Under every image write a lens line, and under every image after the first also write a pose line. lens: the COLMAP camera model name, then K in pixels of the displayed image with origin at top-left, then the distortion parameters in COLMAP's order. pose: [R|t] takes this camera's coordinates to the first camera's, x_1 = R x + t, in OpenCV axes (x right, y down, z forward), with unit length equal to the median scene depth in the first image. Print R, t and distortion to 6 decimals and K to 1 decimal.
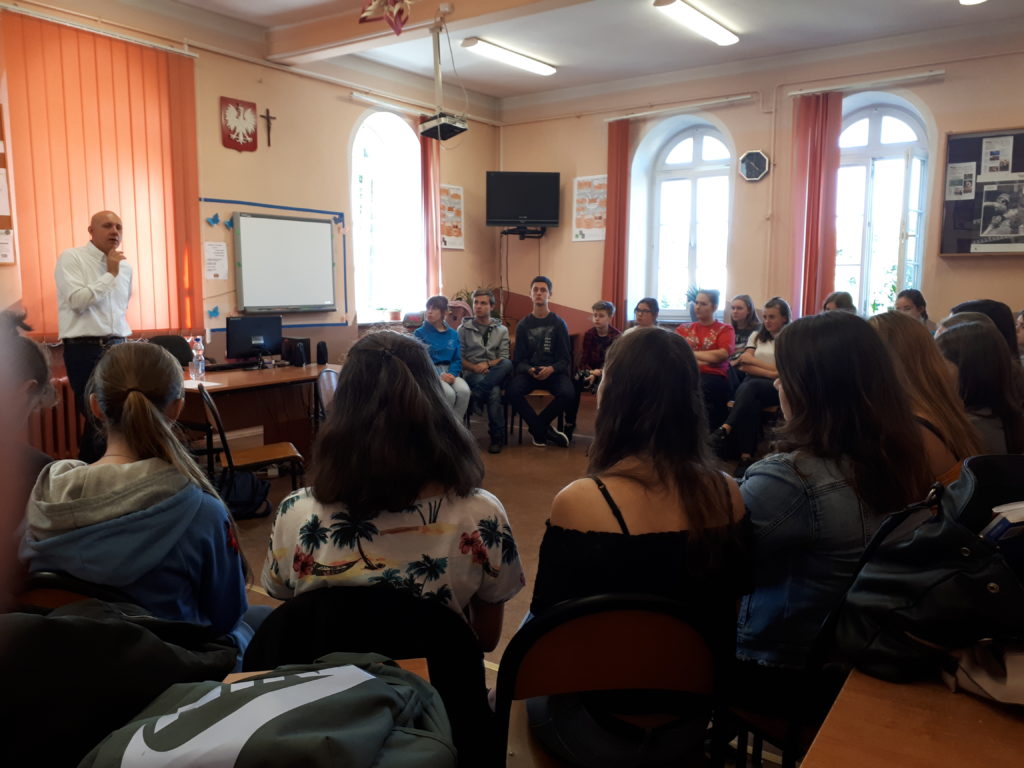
lens RADIAL K [[841.9, 0, 509.0], [0, 841.9, 393.2], [0, 0, 1]] dist [0.036281, -0.038555]
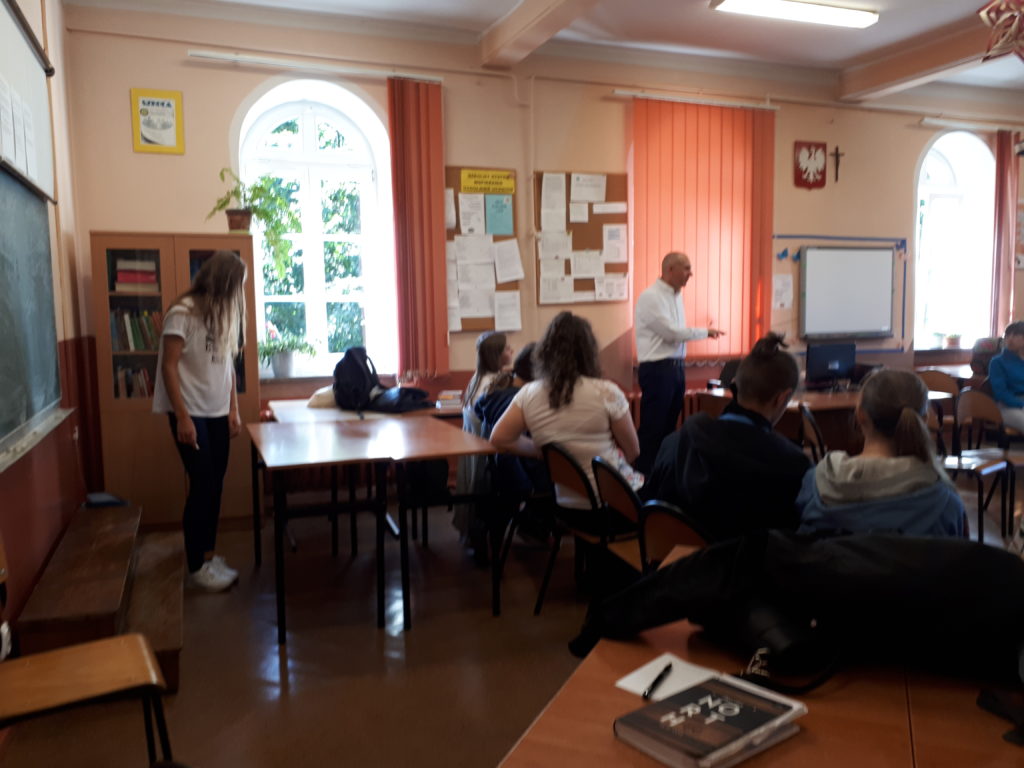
lens RADIAL K [[841.9, 0, 490.5], [0, 841.9, 395.8], [0, 0, 1]] dist [0.036281, -0.038555]
pose [[0.837103, 0.037825, -0.545737, -0.060063], [-0.051132, 0.998649, -0.009214, 0.006714], [0.544651, 0.035618, 0.837906, -0.112670]]
